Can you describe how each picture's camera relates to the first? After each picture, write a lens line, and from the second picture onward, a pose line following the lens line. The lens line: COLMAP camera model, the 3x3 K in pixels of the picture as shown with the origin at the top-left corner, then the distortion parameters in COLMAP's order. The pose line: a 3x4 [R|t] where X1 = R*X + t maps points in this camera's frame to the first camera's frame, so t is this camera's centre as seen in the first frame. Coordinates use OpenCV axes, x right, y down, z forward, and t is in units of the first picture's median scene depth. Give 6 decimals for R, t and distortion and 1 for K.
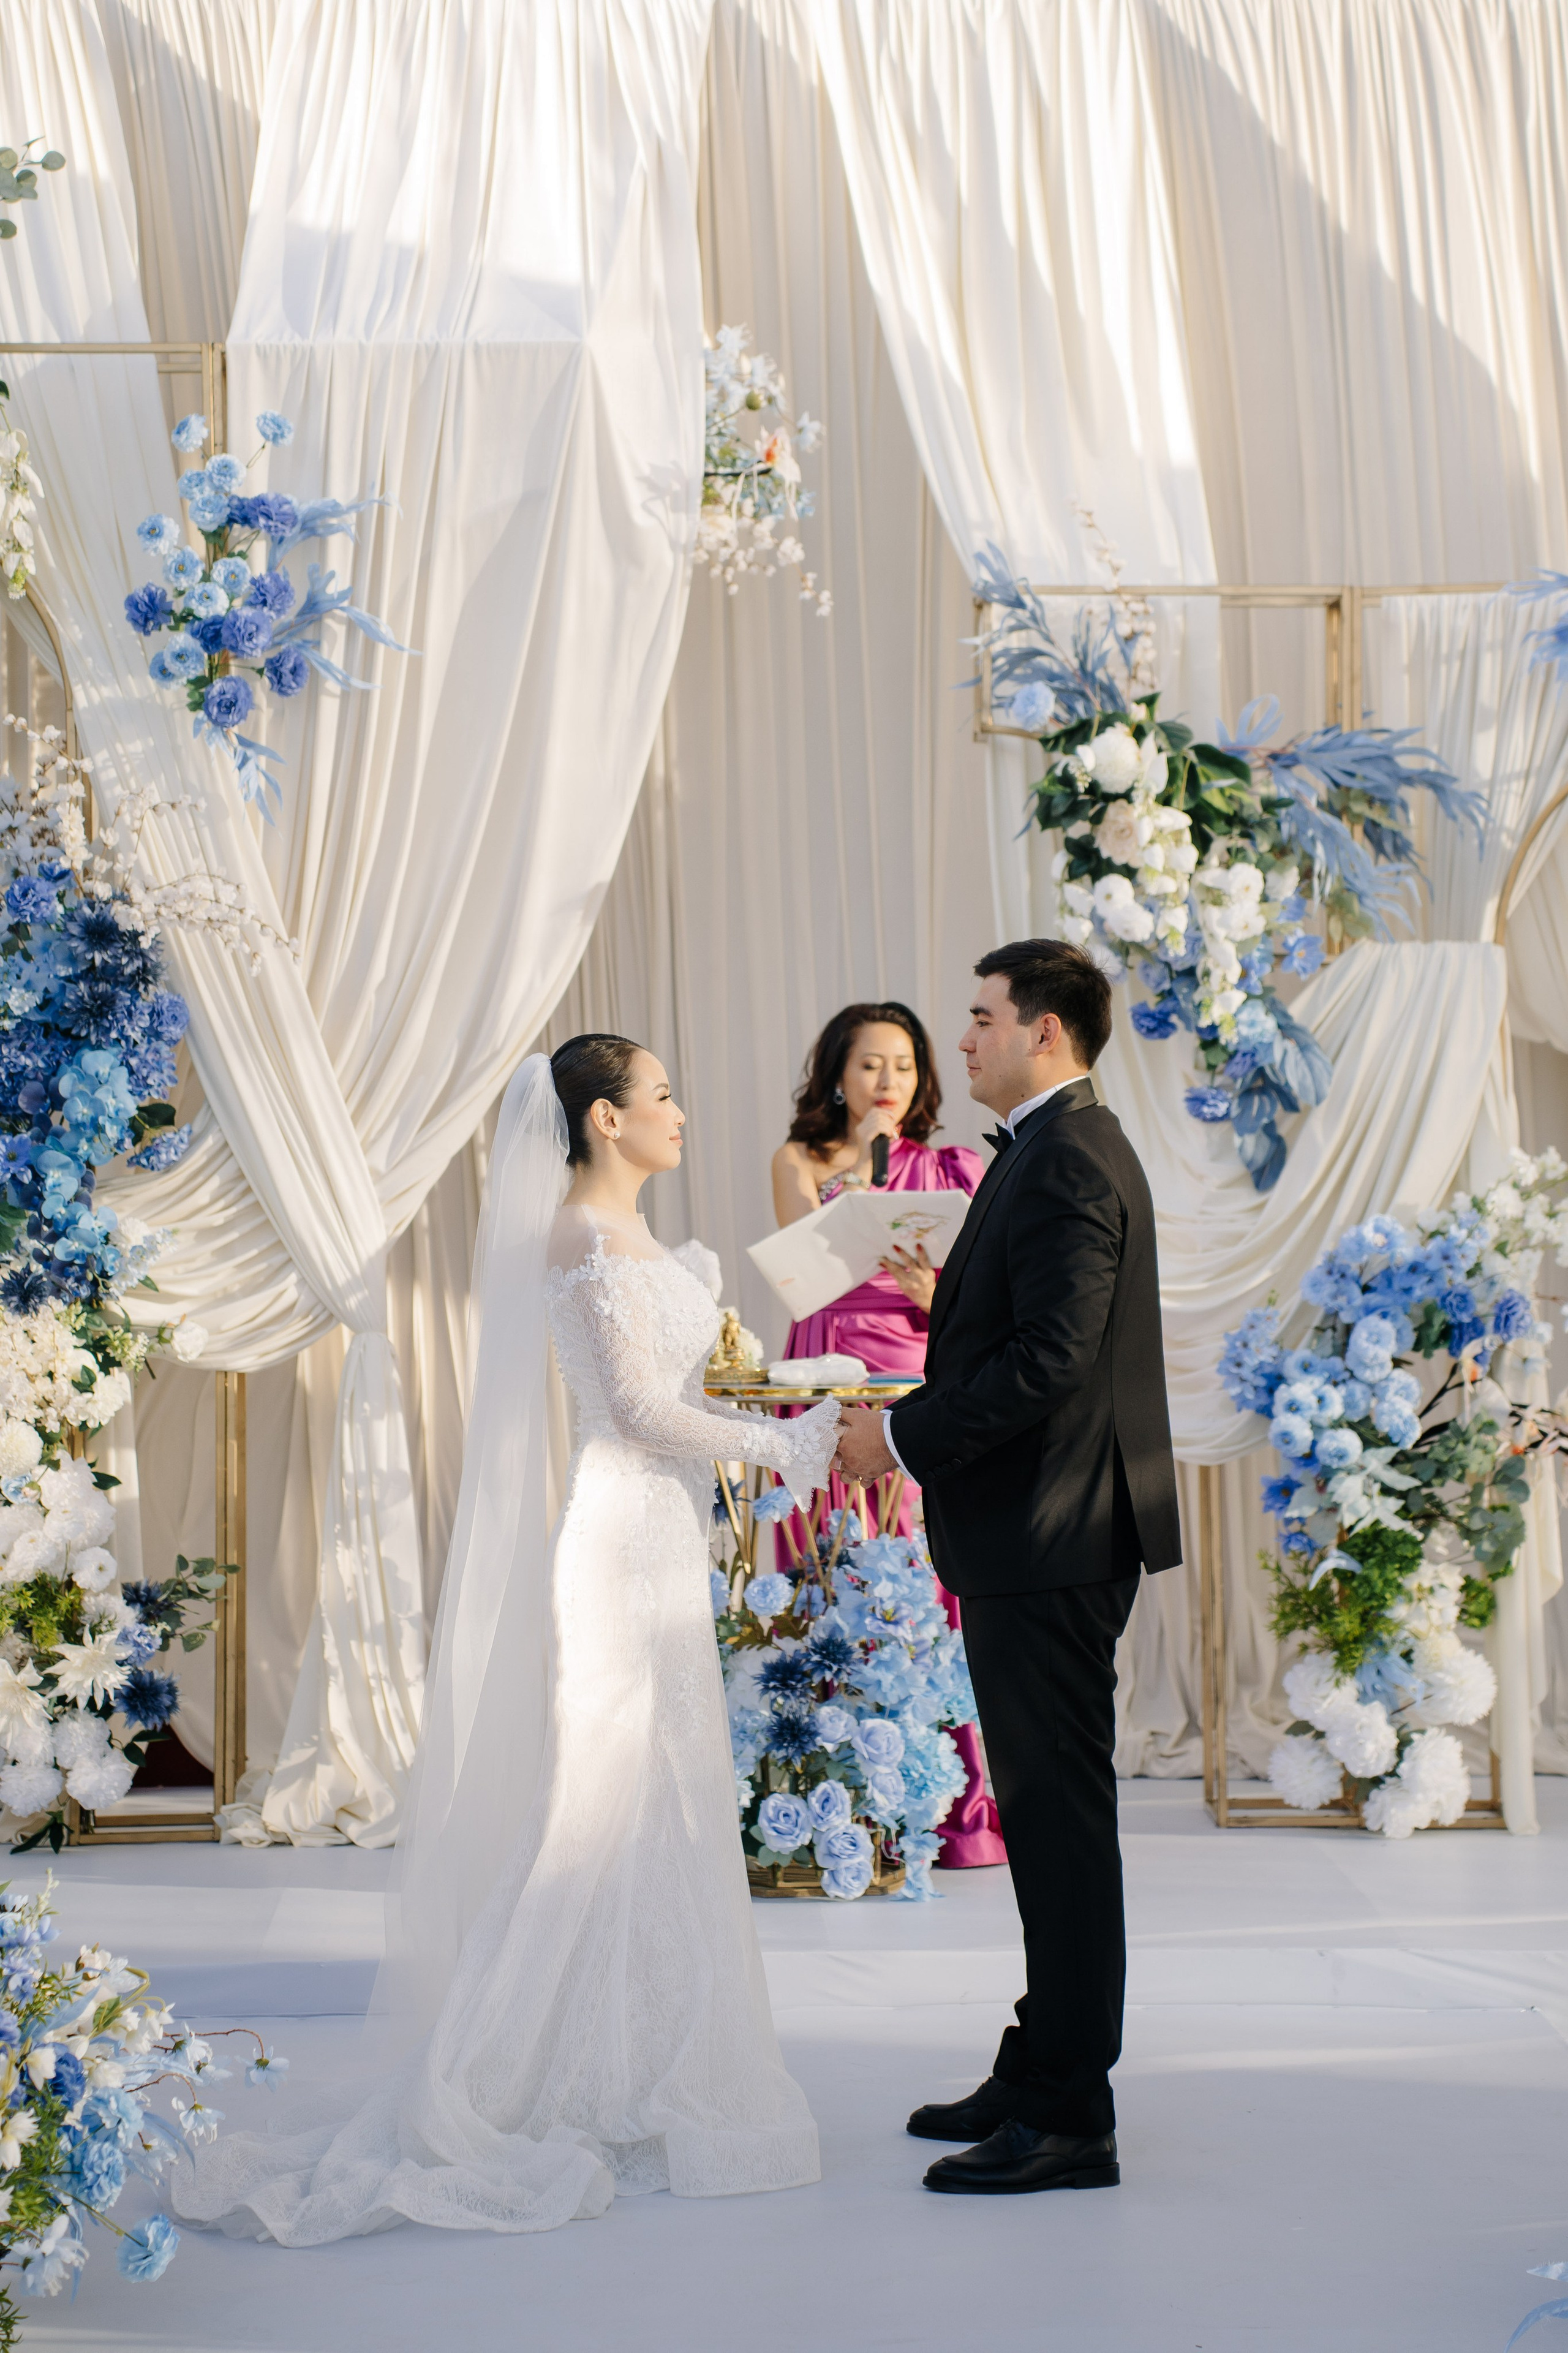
lens RADIAL K [[5425.3, 0, 762.4], [0, 5425.3, 1080.0], [0, 0, 1]] dist [0.565948, 0.000000]
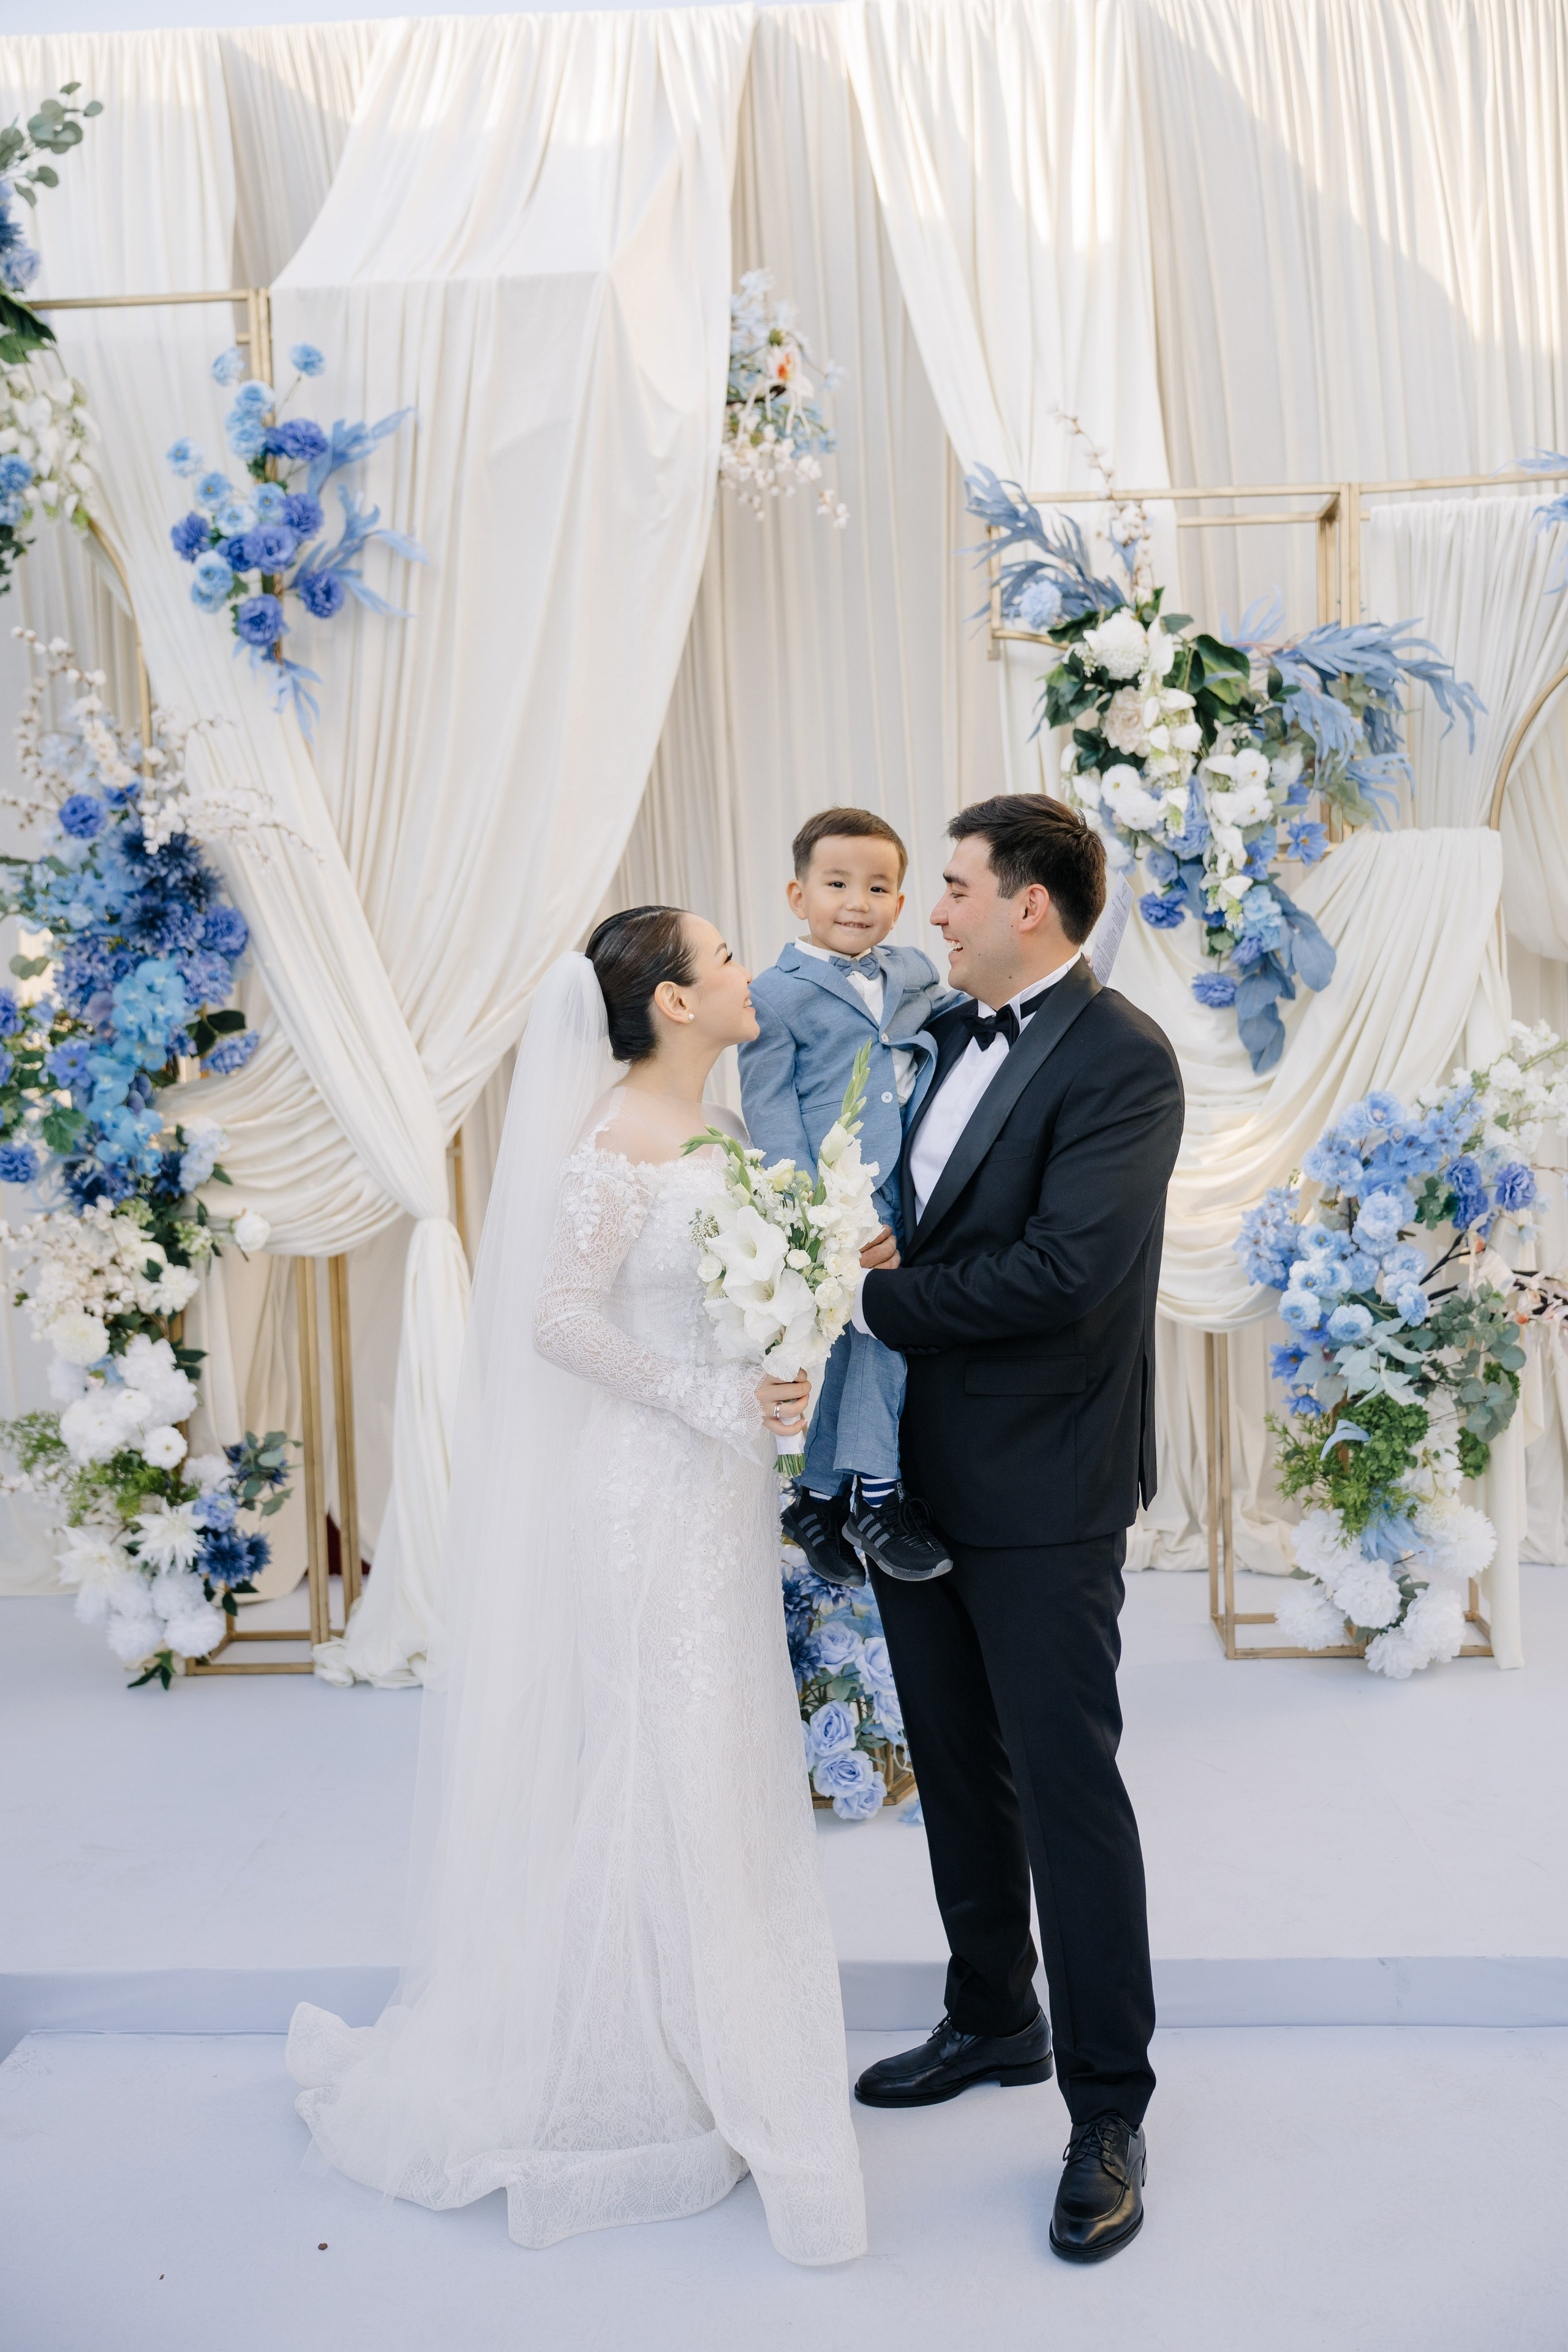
lens RADIAL K [[2314.1, 0, 787.5], [0, 2314.1, 1186.2], [0, 0, 1]] dist [0.076478, 0.000000]
pose [[0.996916, -0.016736, -0.076673, 0.034076], [0.022966, 0.996440, 0.081114, 0.004152], [0.075043, -0.082625, 0.993751, 0.553319]]
